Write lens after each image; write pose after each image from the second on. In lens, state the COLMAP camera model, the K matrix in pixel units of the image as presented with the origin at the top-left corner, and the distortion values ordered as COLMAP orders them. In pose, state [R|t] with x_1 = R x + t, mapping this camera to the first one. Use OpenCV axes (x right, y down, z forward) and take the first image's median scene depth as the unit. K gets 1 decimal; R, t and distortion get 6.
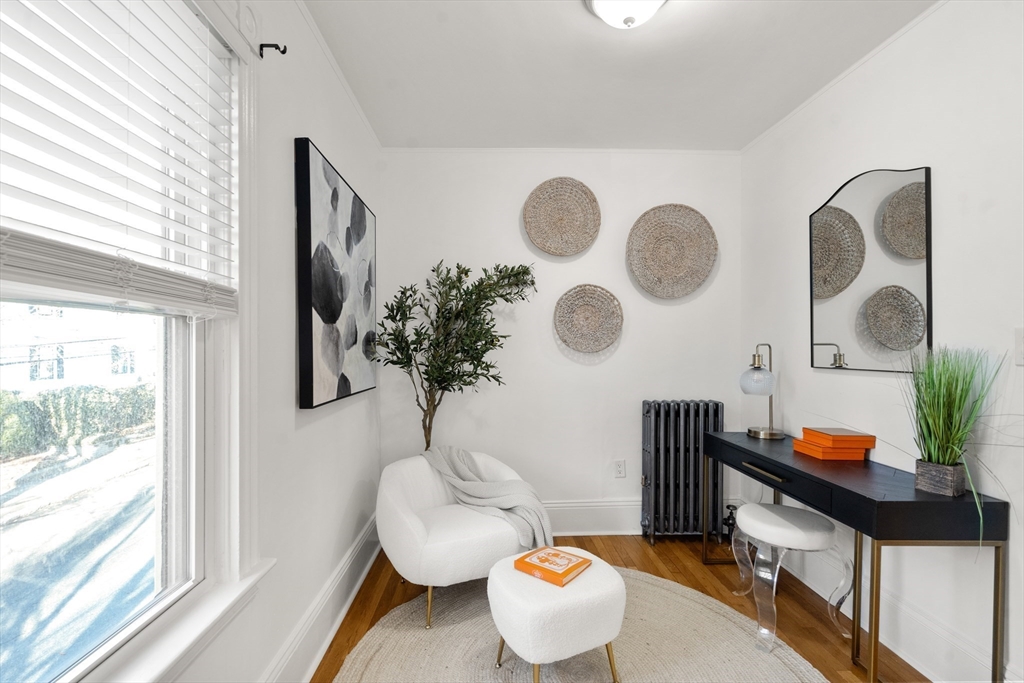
lens RADIAL K [[465.1, 0, 507.5], [0, 465.1, 341.5], [0, 0, 1]] dist [0.001957, 0.000351]
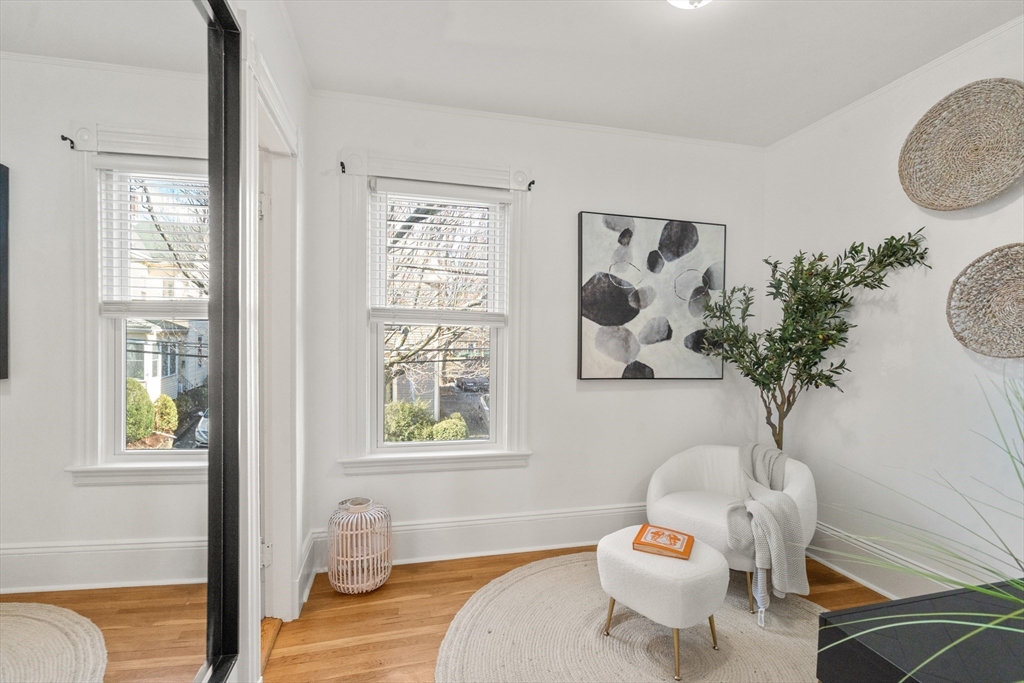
lens RADIAL K [[465.1, 0, 506.6], [0, 465.1, 342.6], [0, 0, 1]] dist [0.001957, 0.000351]
pose [[0.198335, 0.014171, -0.980032, 0.637926], [-0.001706, 0.999899, 0.014113, -0.003649], [0.980133, -0.001127, 0.198339, 0.244570]]
